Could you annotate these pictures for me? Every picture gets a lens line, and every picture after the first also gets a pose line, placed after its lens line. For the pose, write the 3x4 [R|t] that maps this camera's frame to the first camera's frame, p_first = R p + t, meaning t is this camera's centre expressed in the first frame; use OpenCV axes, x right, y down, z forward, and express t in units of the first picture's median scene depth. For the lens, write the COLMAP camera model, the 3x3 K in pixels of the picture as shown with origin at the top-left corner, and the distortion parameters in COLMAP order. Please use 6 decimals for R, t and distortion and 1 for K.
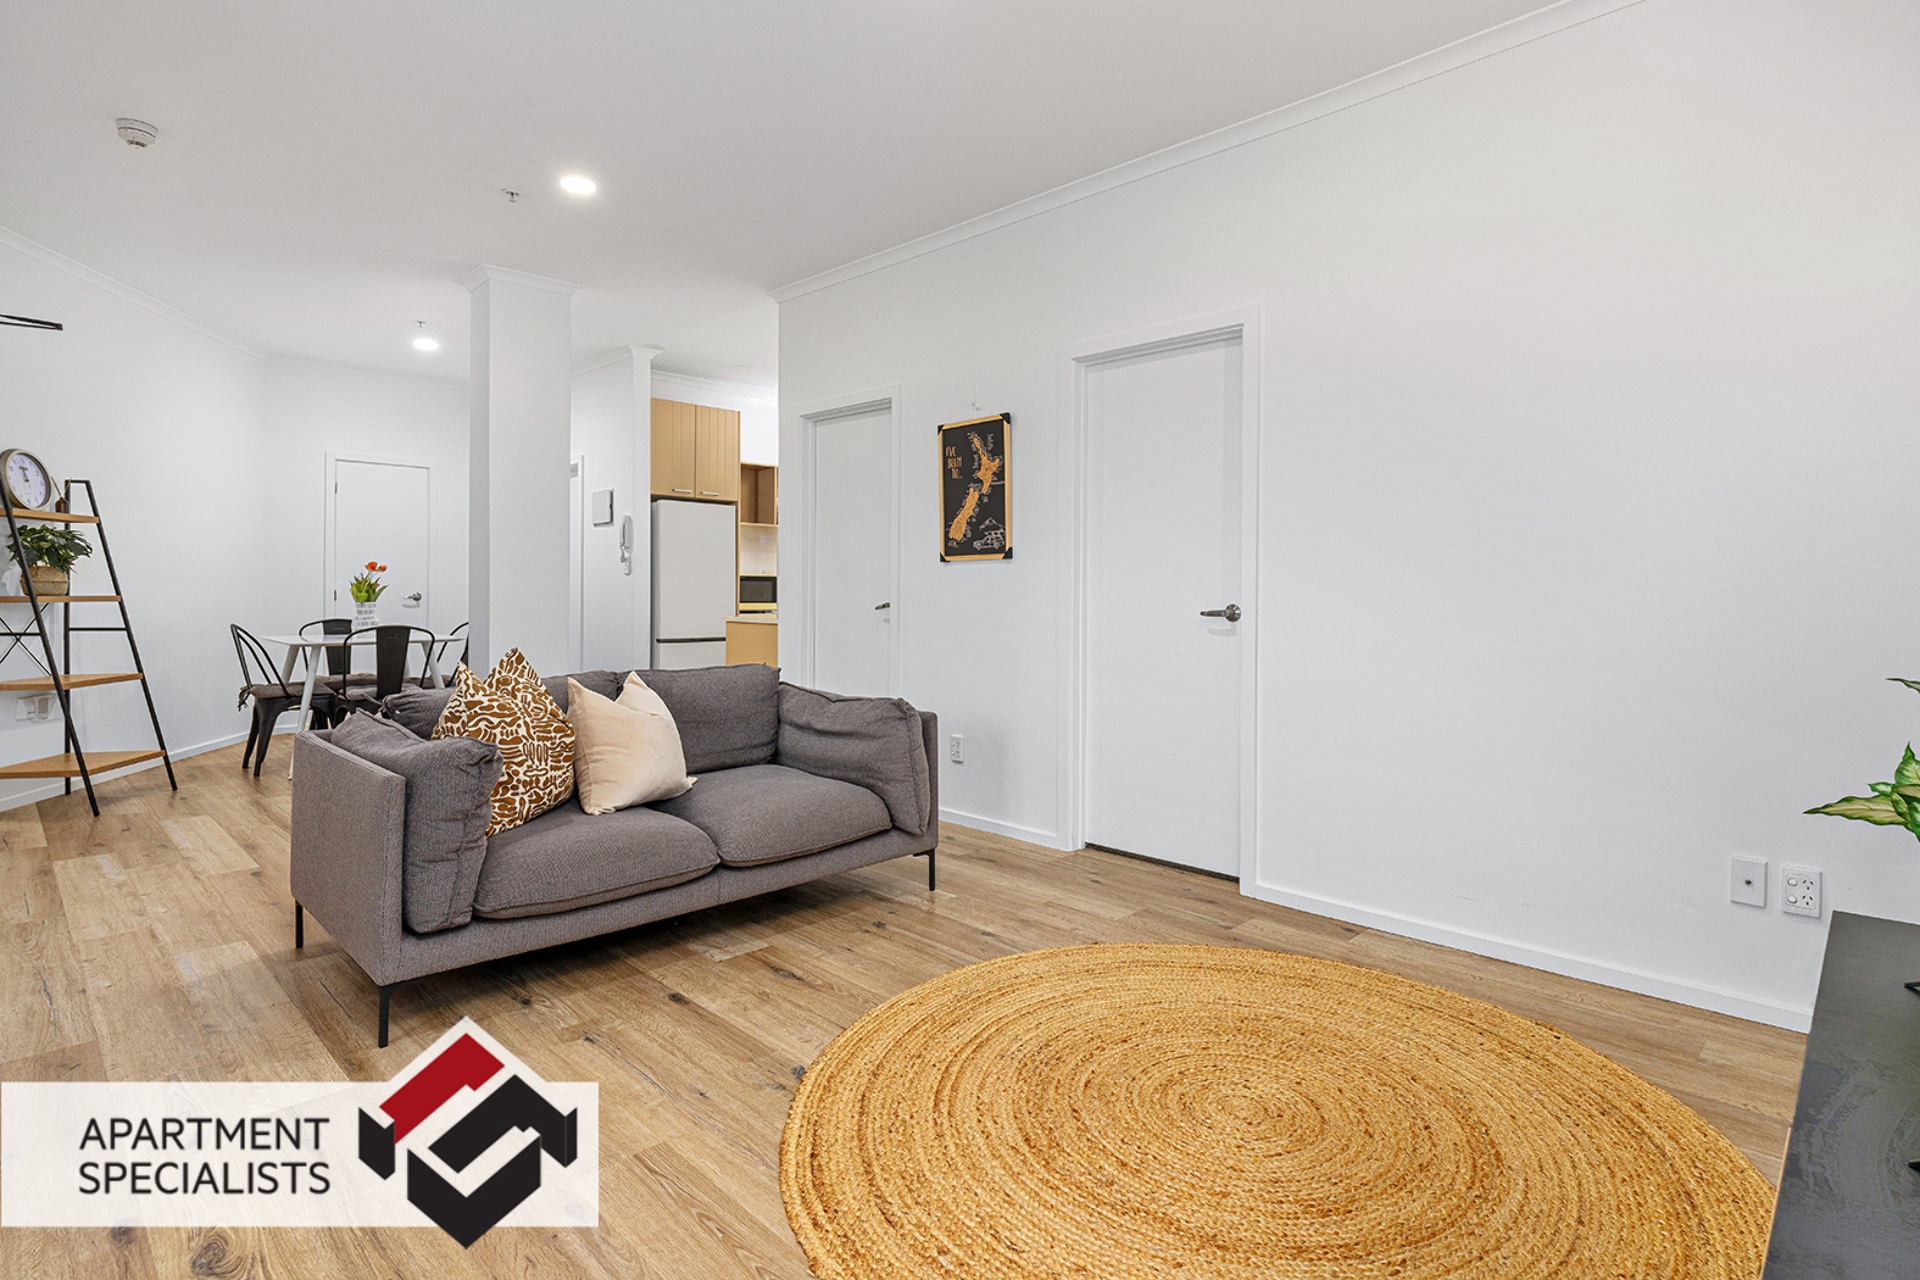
lens RADIAL K [[940.5, 0, 996.5], [0, 940.5, 590.3], [0, 0, 1]] dist [0.002504, 0.000631]
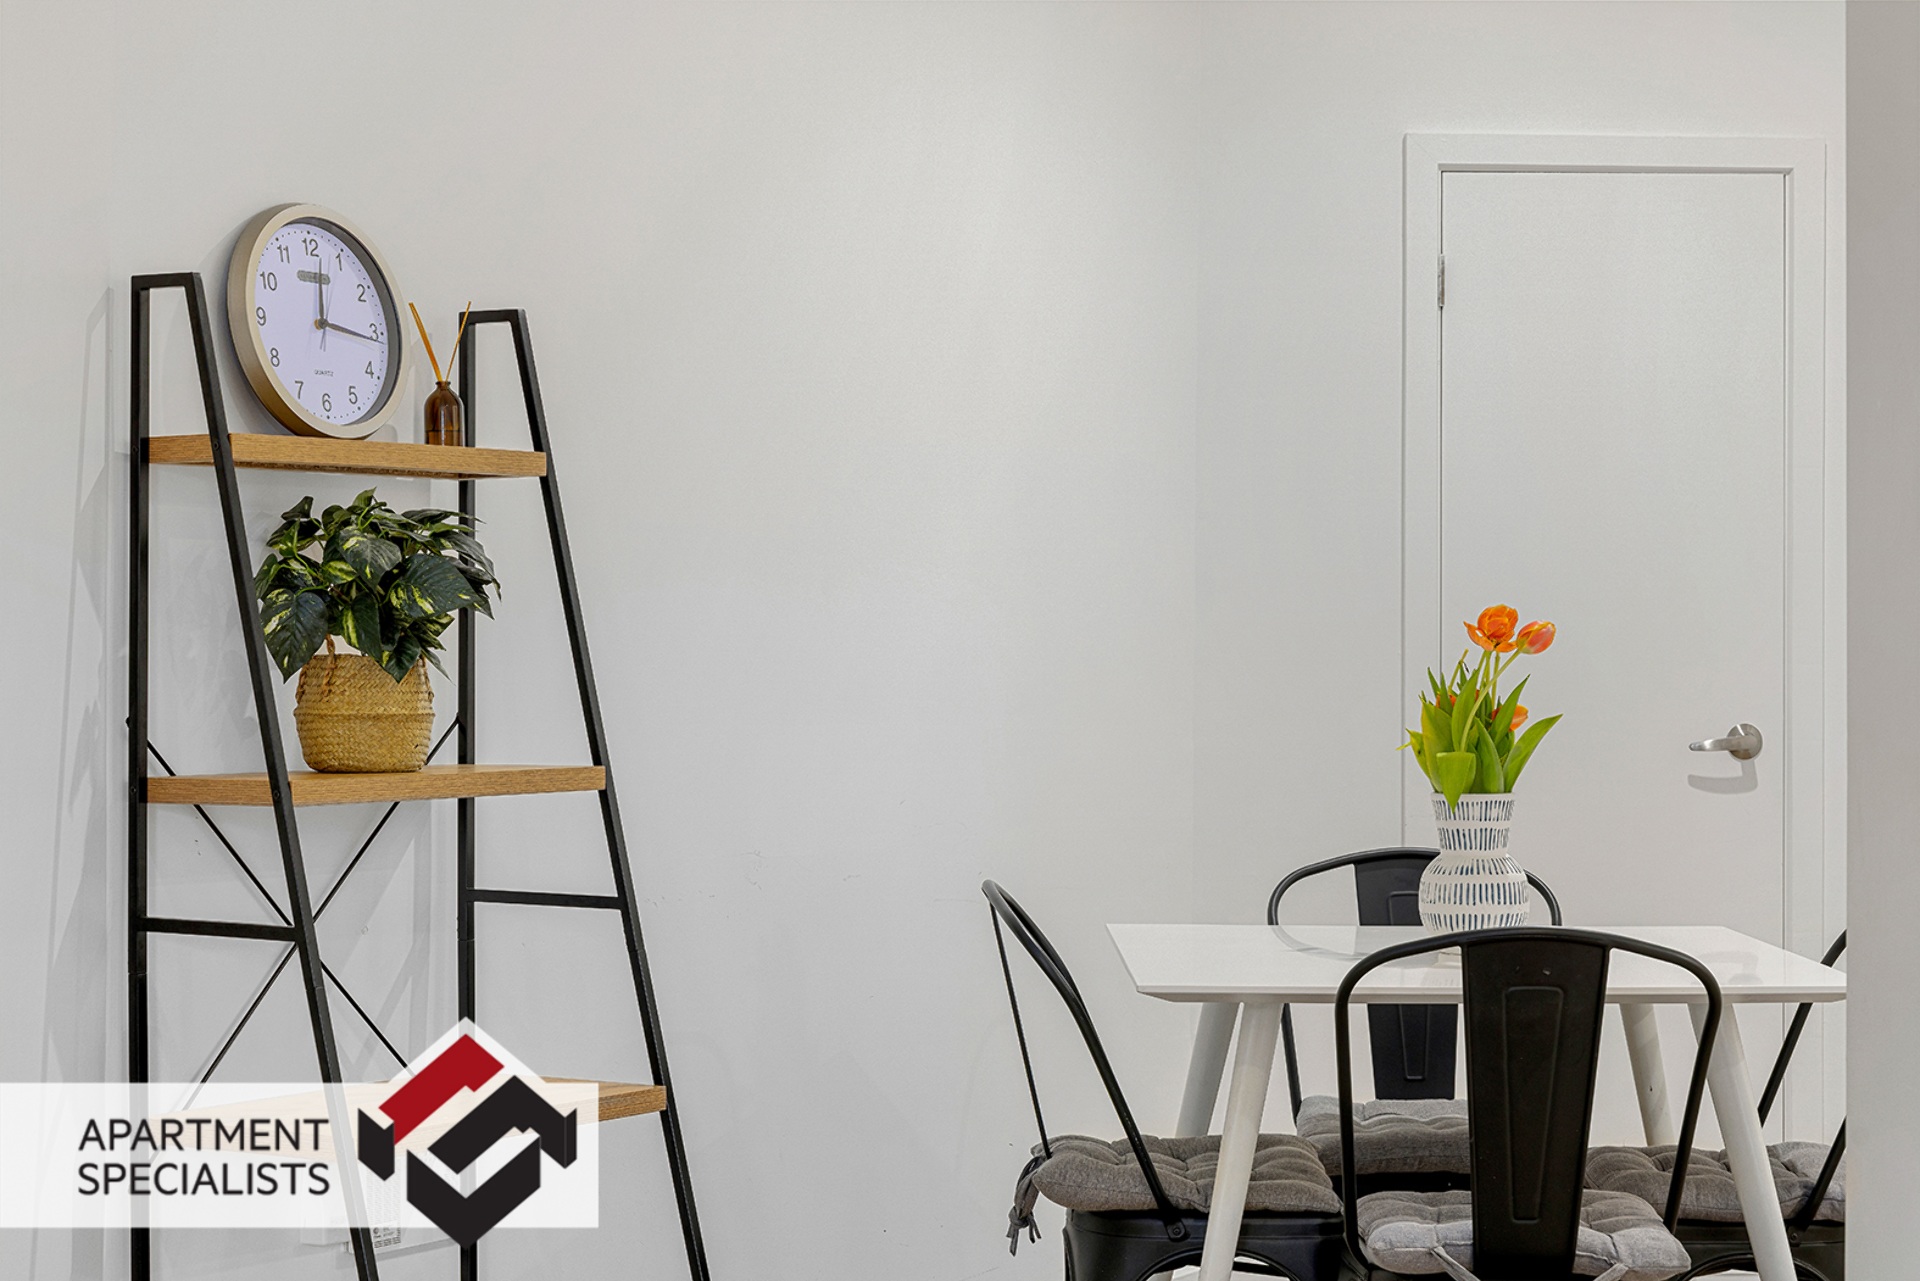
lens RADIAL K [[3603.8, 0, 960.0], [0, 3603.8, 640.5], [0, 0, 1]] dist [0.014085, 0.032853]
pose [[0.687171, -0.001755, -0.726494, -0.194545], [0.000585, 0.999998, -0.001862, -0.028112], [0.726495, 0.000854, 0.687171, 0.455998]]
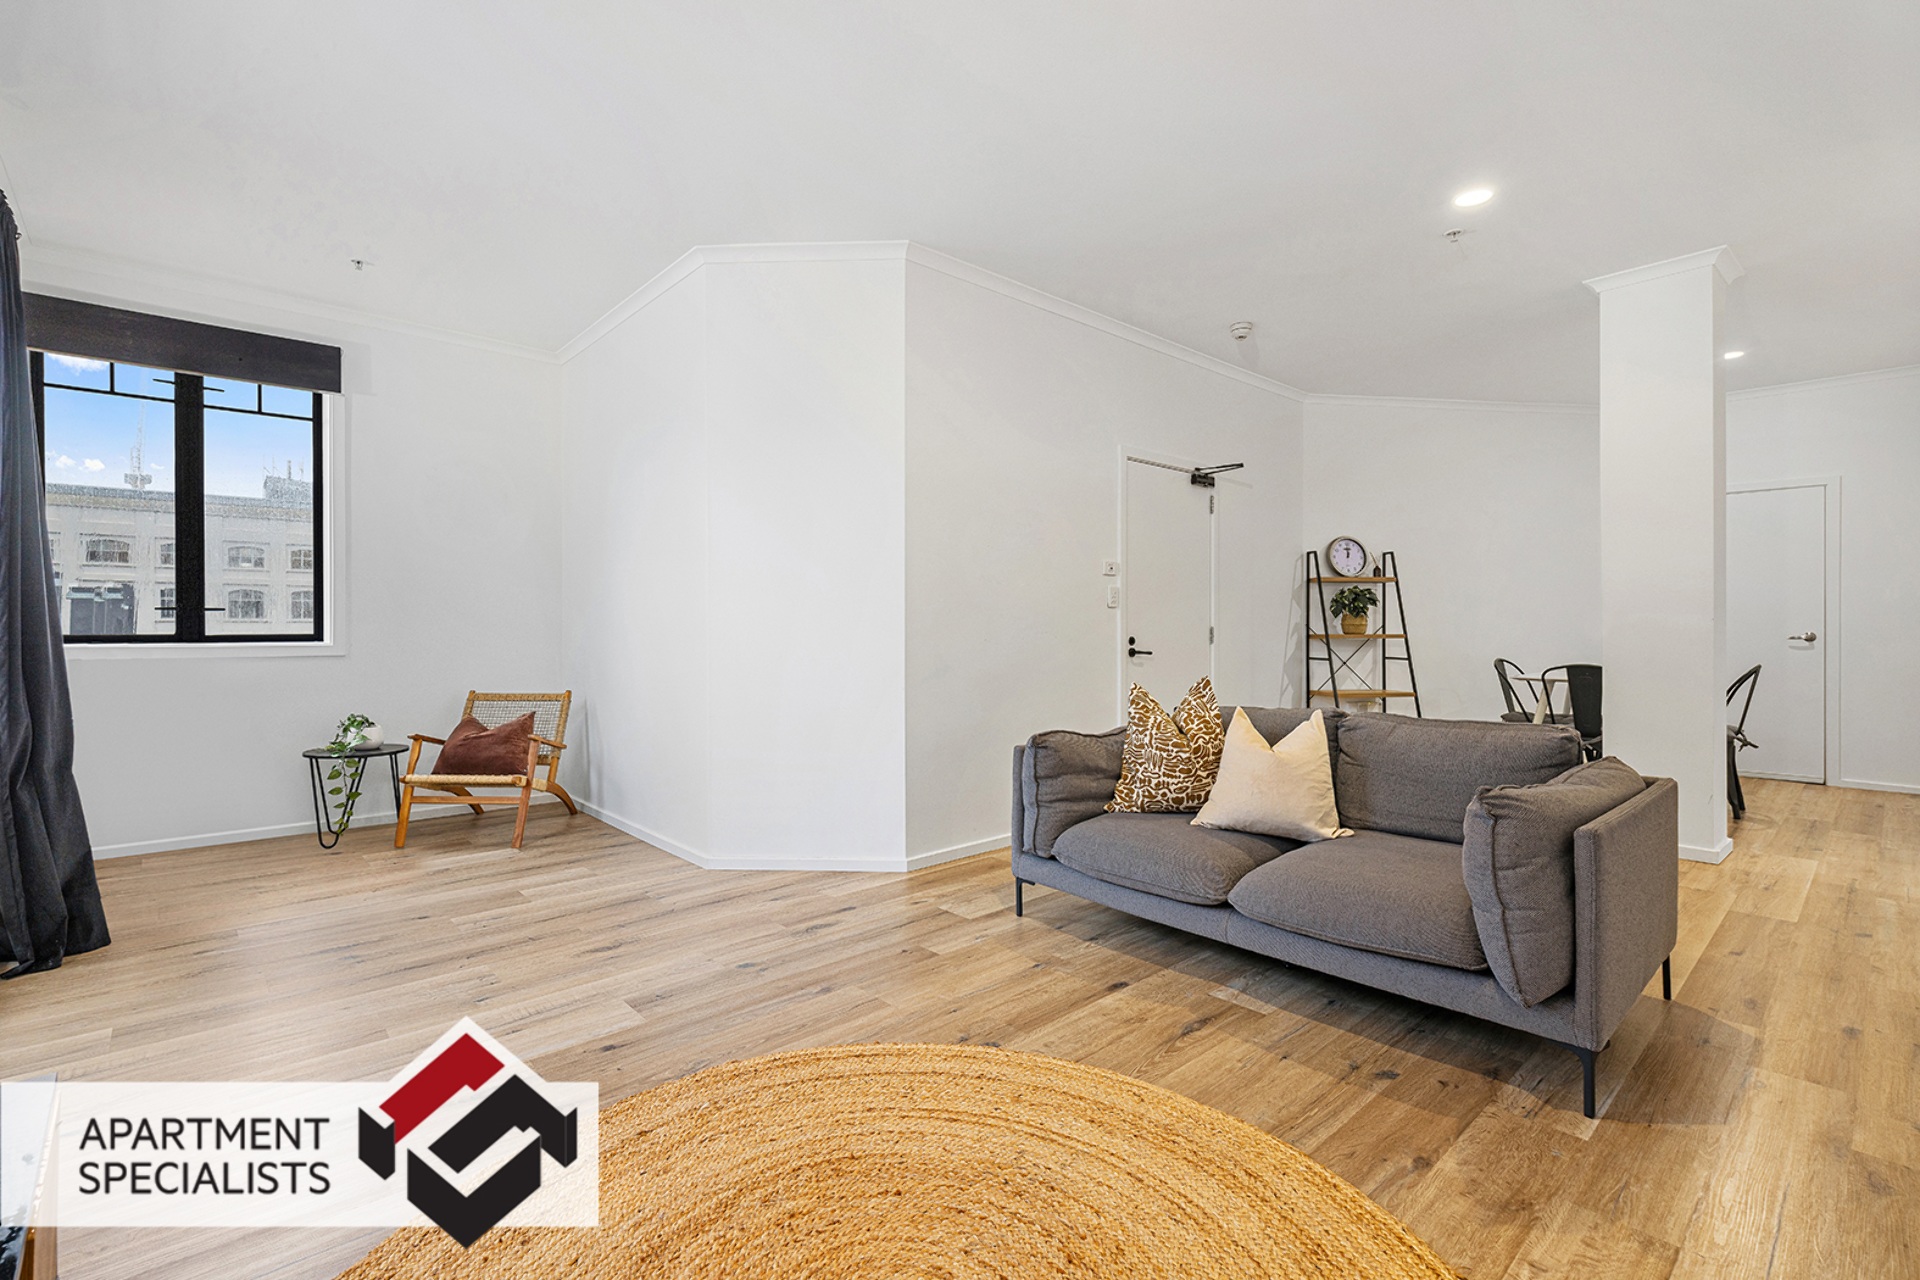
lens RADIAL K [[880.1, 0, 960.0], [0, 880.1, 640.0], [0, 0, 1]] dist [-0.003389, -0.000743]
pose [[-0.072671, 0.006895, -0.997332, 0.409159], [0.002177, 0.999975, 0.006755, 0.004273], [0.997354, -0.001680, -0.072684, 0.495413]]
